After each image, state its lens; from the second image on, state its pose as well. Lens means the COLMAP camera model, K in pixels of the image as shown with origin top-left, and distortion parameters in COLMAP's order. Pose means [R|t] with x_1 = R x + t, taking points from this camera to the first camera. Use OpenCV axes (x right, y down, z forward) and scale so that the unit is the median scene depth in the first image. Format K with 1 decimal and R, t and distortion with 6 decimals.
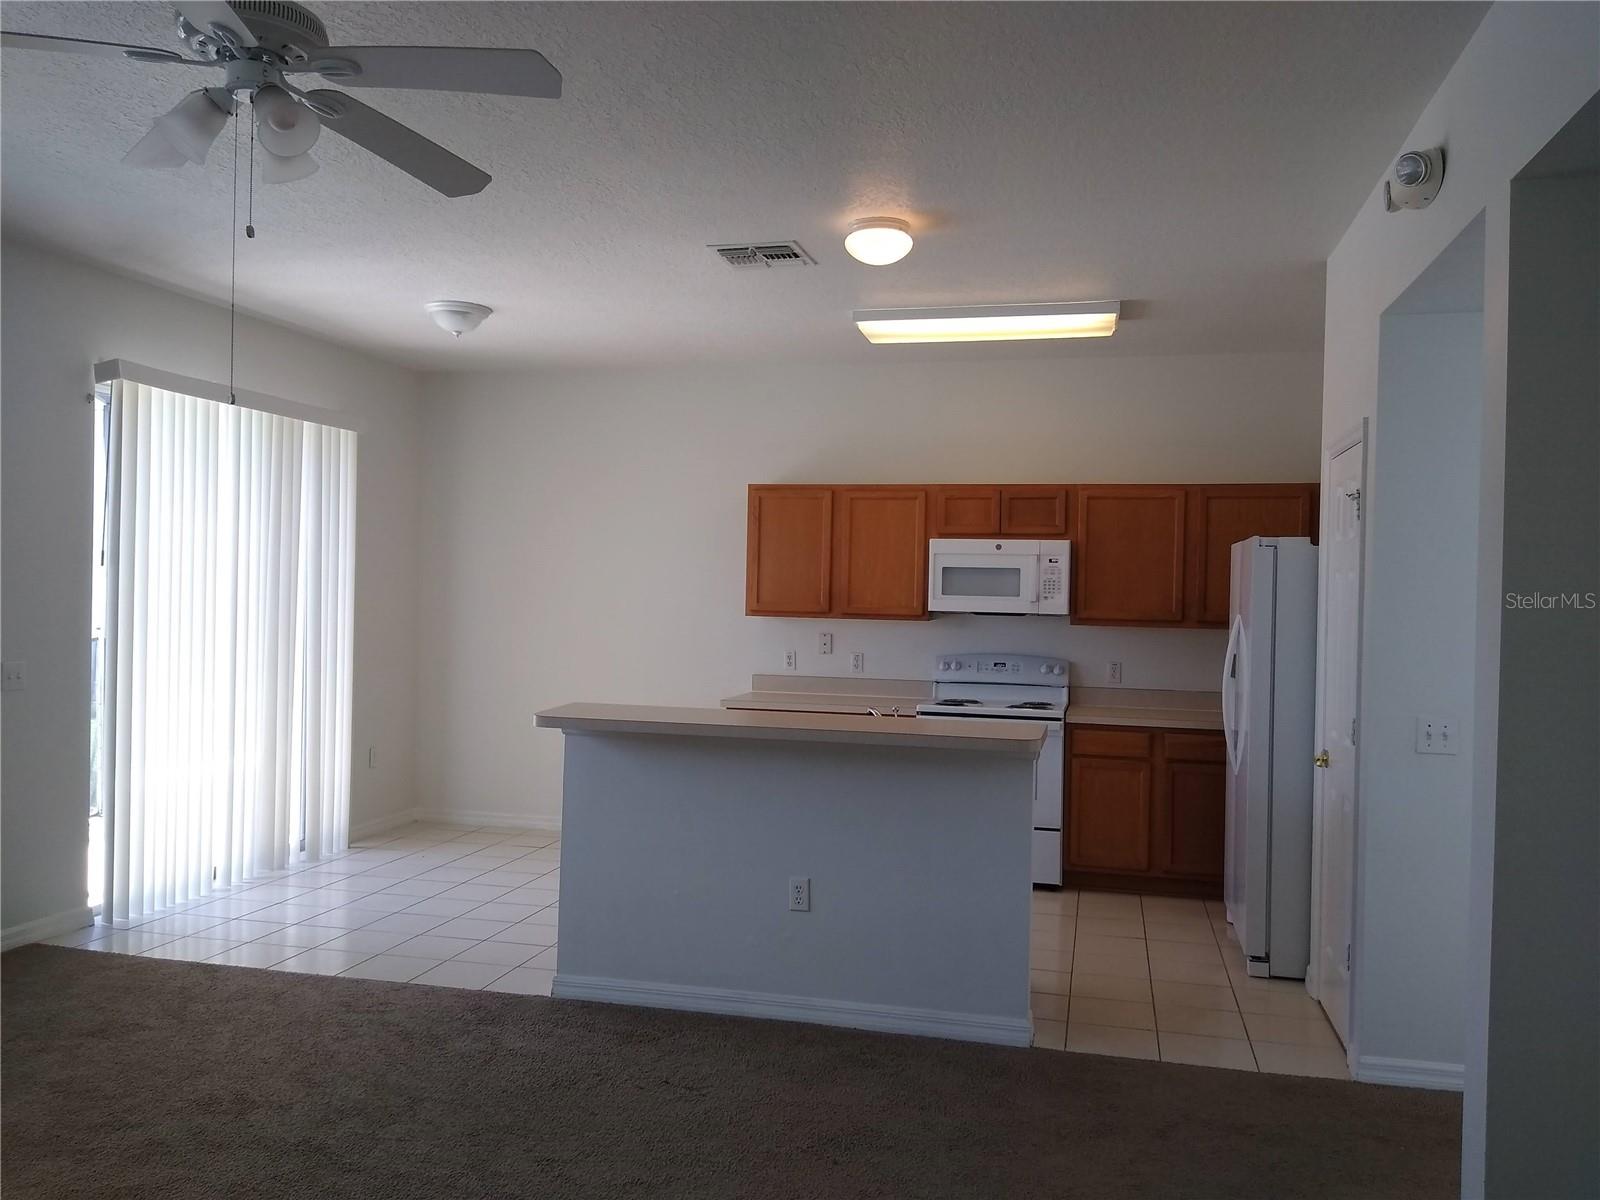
lens RADIAL K [[1238.6, 0, 805.9], [0, 1238.6, 593.8], [0, 0, 1]] dist [0.054225, -0.076561]
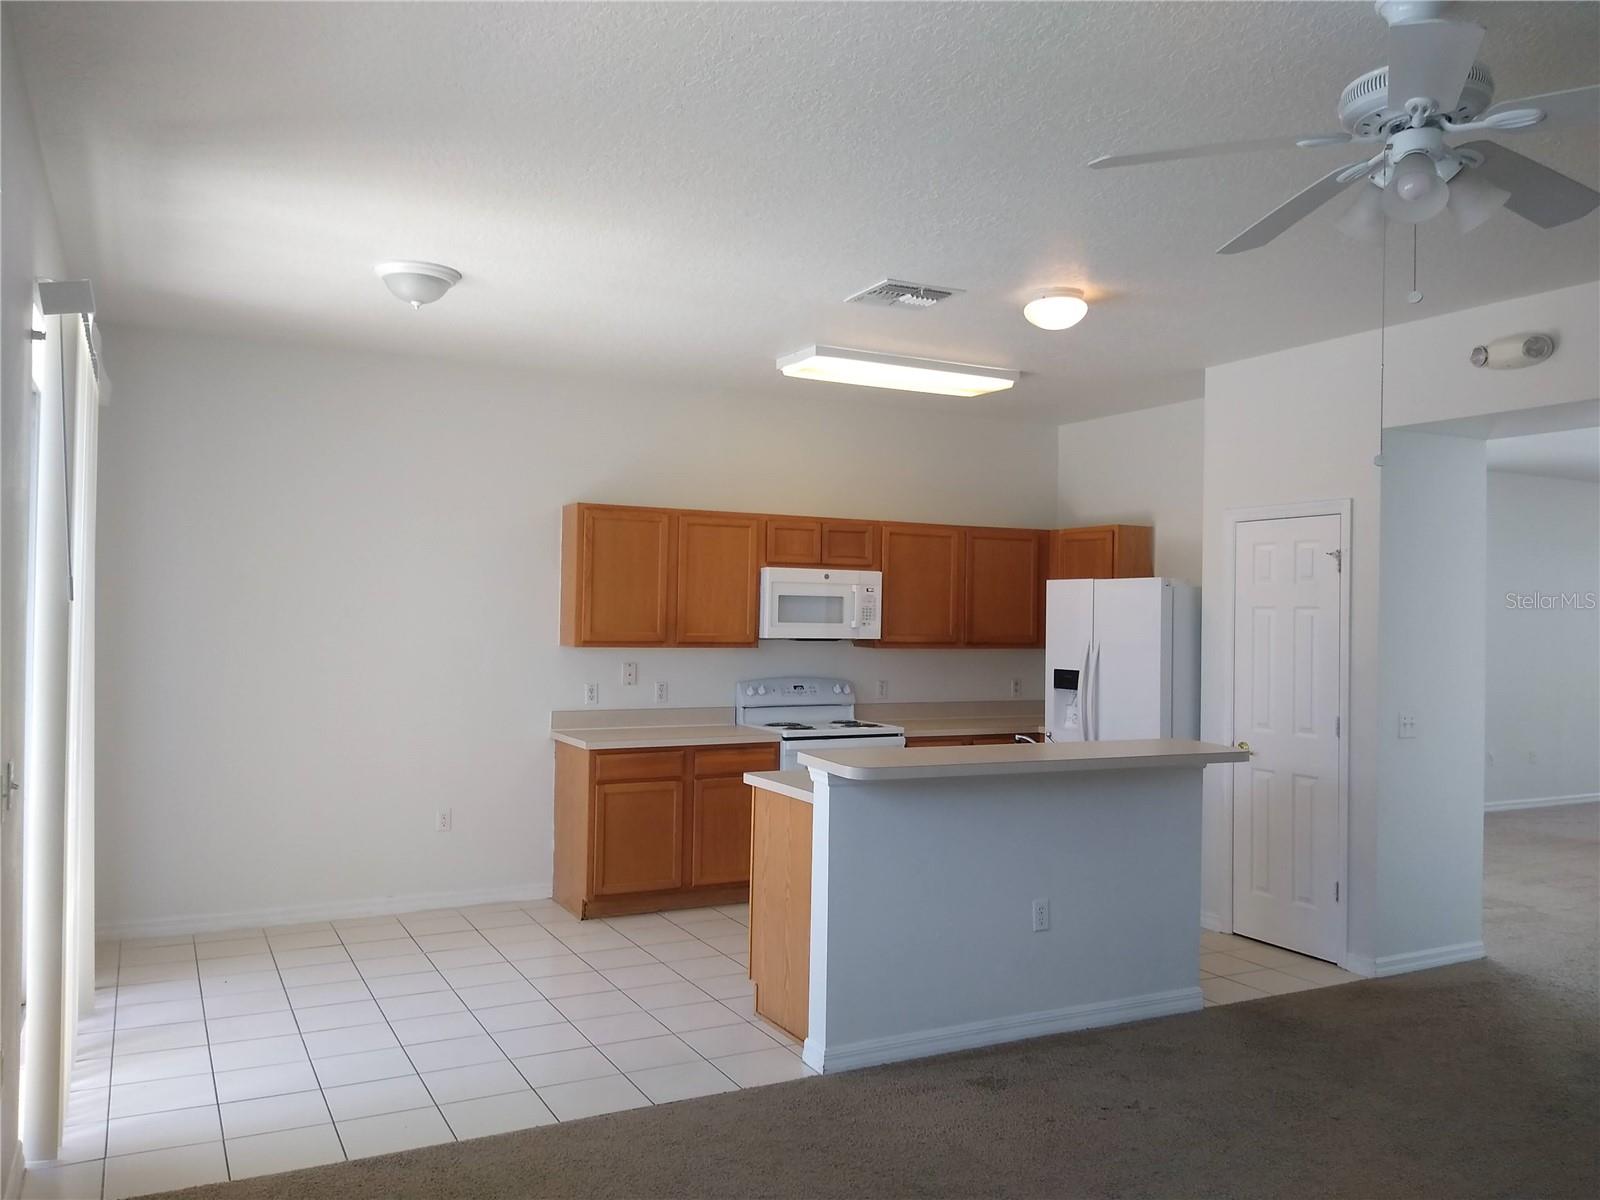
lens RADIAL K [[1238.6, 0, 796.0], [0, 1238.6, 600.8], [0, 0, 1]] dist [0.054225, -0.076561]
pose [[0.756492, -0.001704, 0.654000, -0.551067], [0.001972, 0.999998, 0.000325, -0.017255], [-0.654000, 0.001044, 0.756494, 0.214581]]
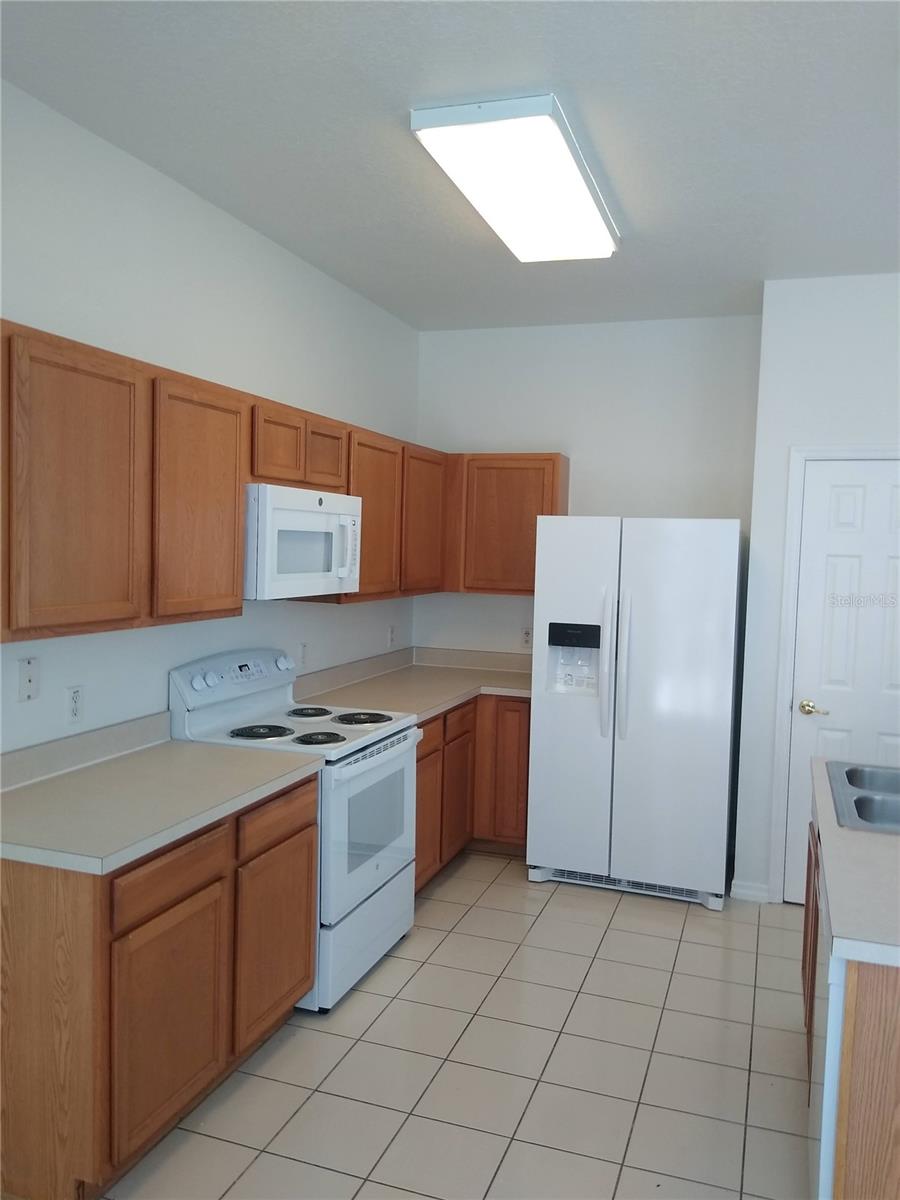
lens RADIAL K [[928.9, 0, 451.7], [0, 928.9, 603.4], [0, 0, 1]] dist [0.054225, -0.076561]
pose [[0.101340, -0.083477, 0.991343, -0.357900], [-0.024405, 0.995965, 0.086361, -0.027533], [-0.994552, -0.032946, 0.098893, 0.864290]]
